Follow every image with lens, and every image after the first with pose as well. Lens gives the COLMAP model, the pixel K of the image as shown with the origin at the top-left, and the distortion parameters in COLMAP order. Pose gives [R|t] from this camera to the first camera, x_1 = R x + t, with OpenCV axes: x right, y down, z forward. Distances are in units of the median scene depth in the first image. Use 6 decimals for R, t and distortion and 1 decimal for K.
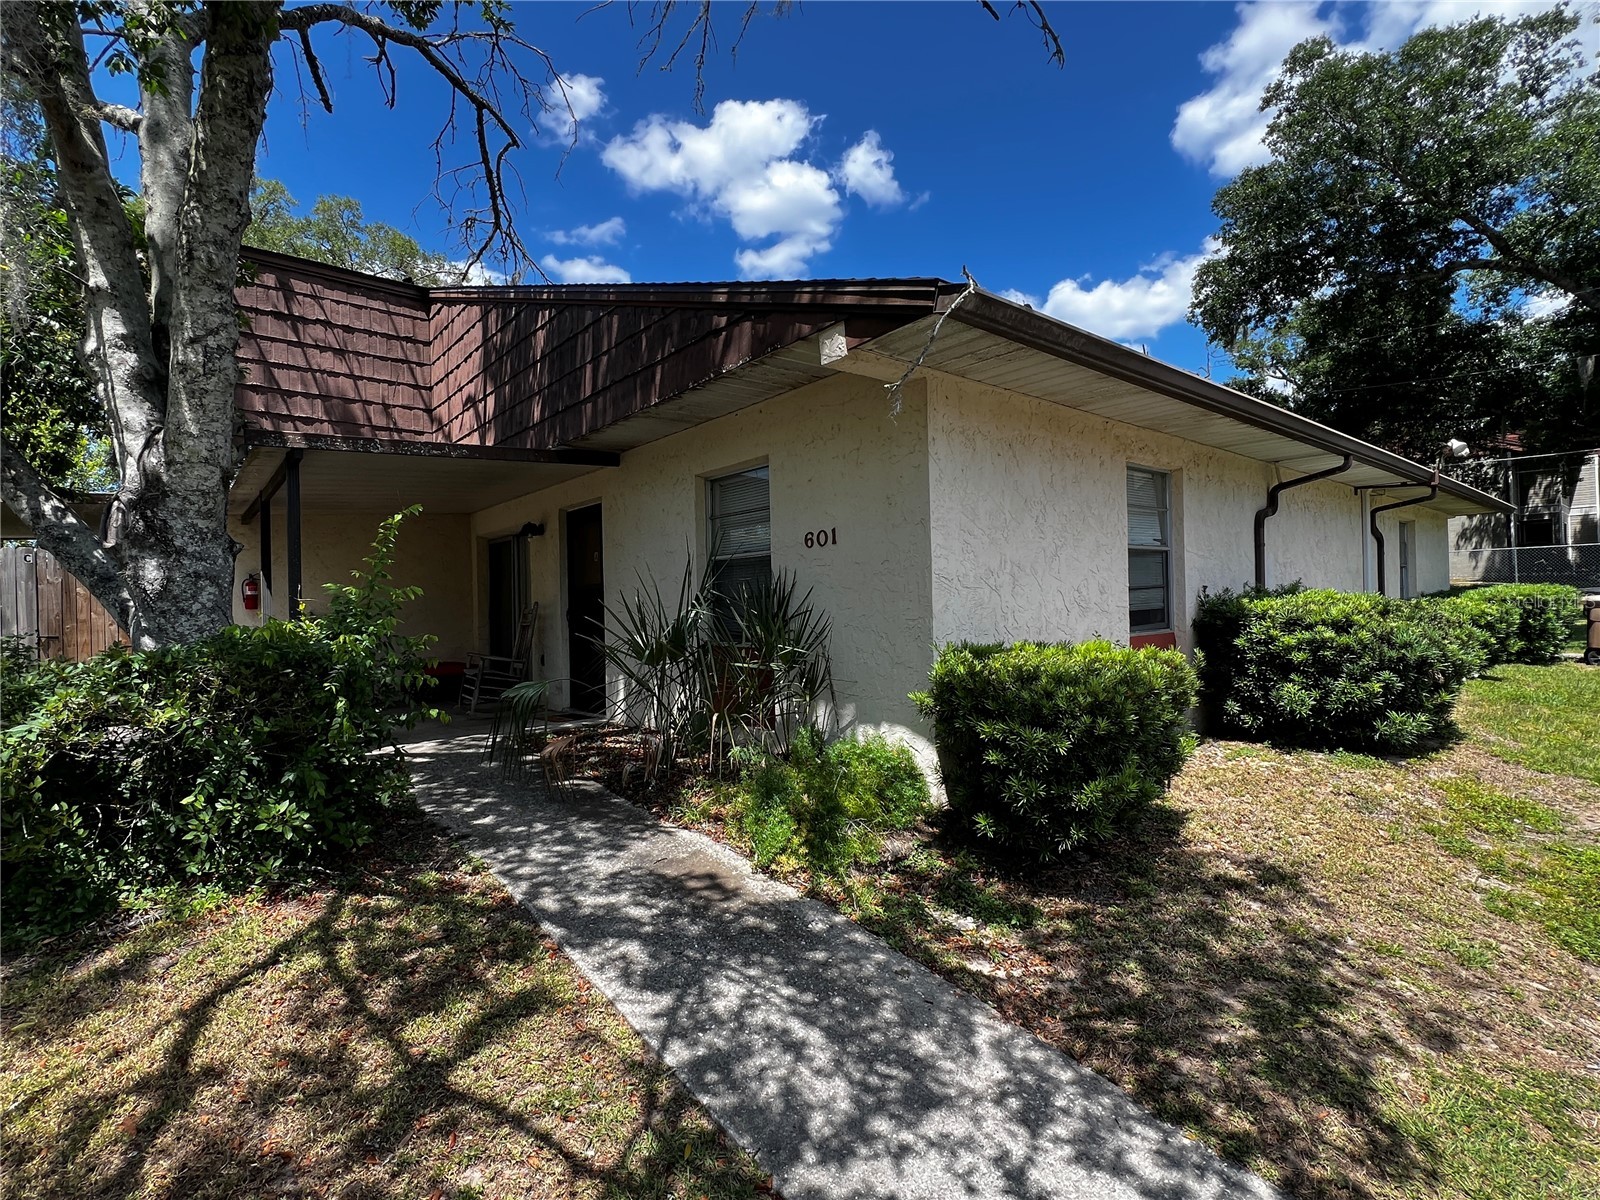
lens RADIAL K [[774.7, 0, 798.1], [0, 774.7, 604.3], [0, 0, 1]] dist [-0.003031, 0.000635]
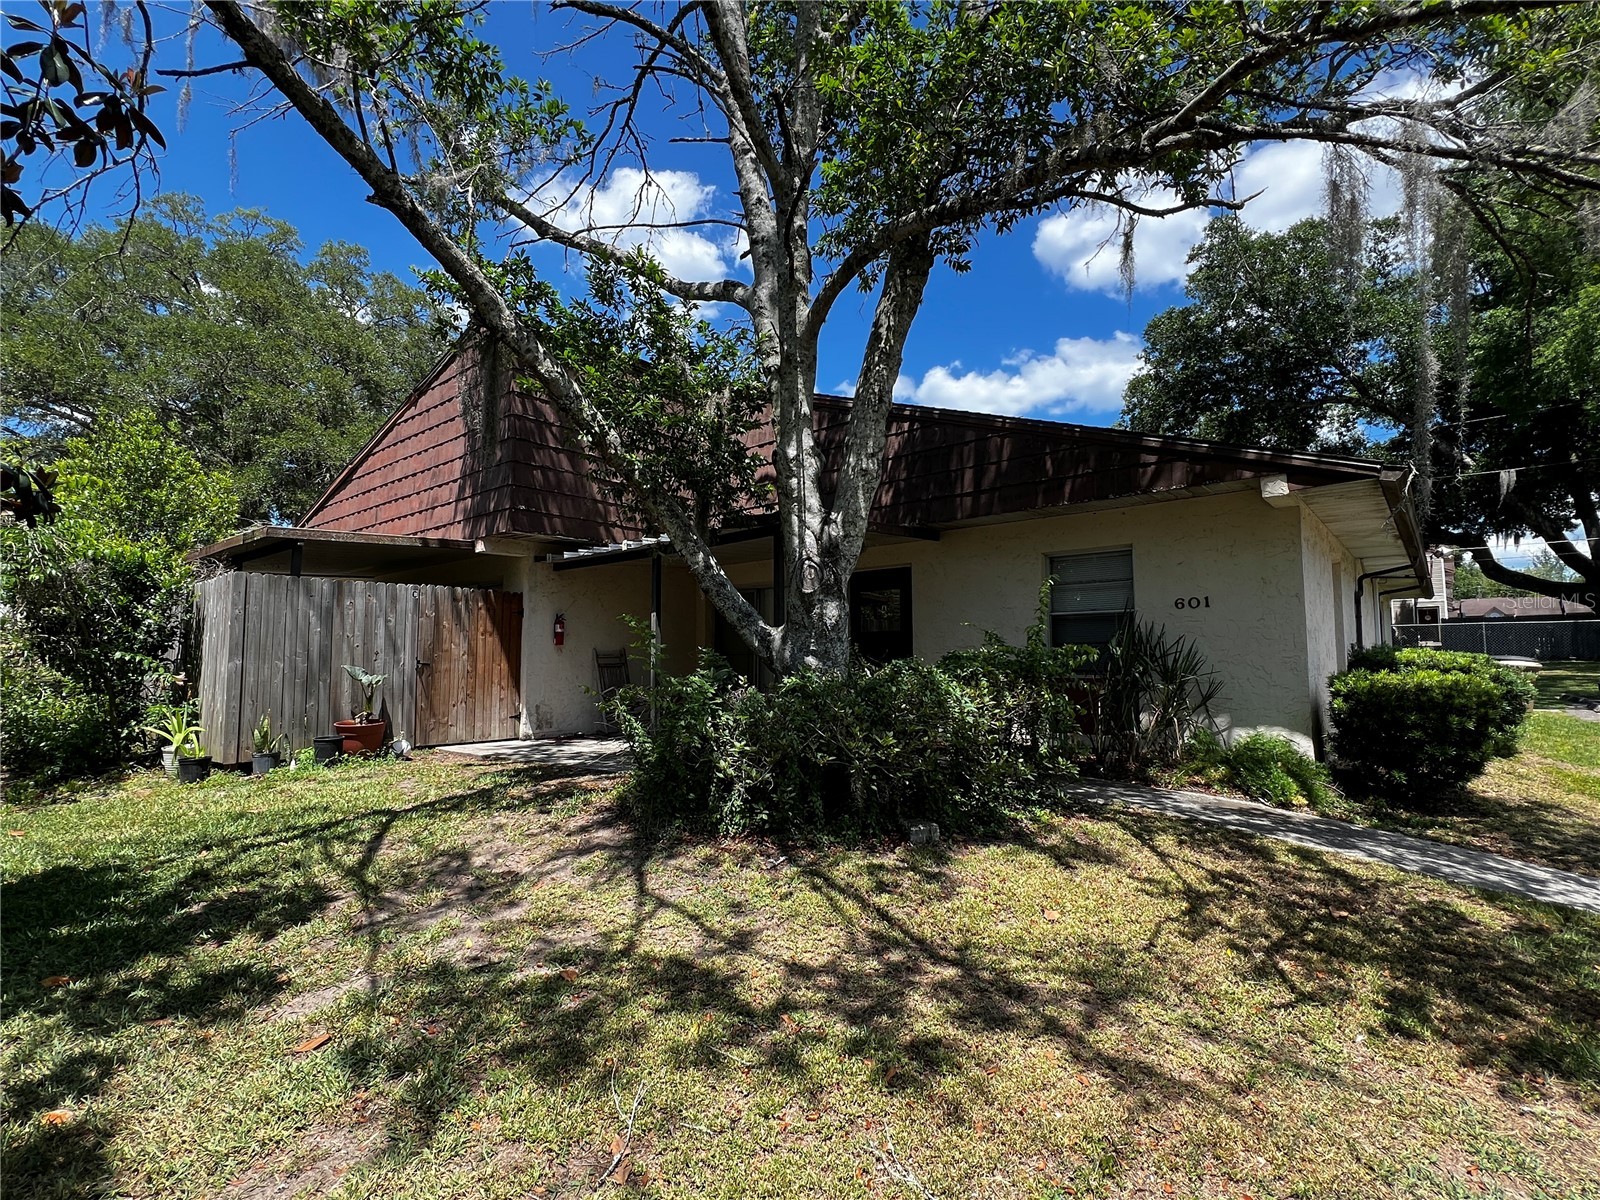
lens RADIAL K [[774.7, 0, 798.1], [0, 774.7, 604.3], [0, 0, 1]] dist [-0.003031, 0.000635]
pose [[0.985948, 0.033884, 0.163580, -0.626146], [-0.021198, 0.996674, -0.078683, 0.032803], [-0.165702, 0.074110, 0.983387, -0.218685]]
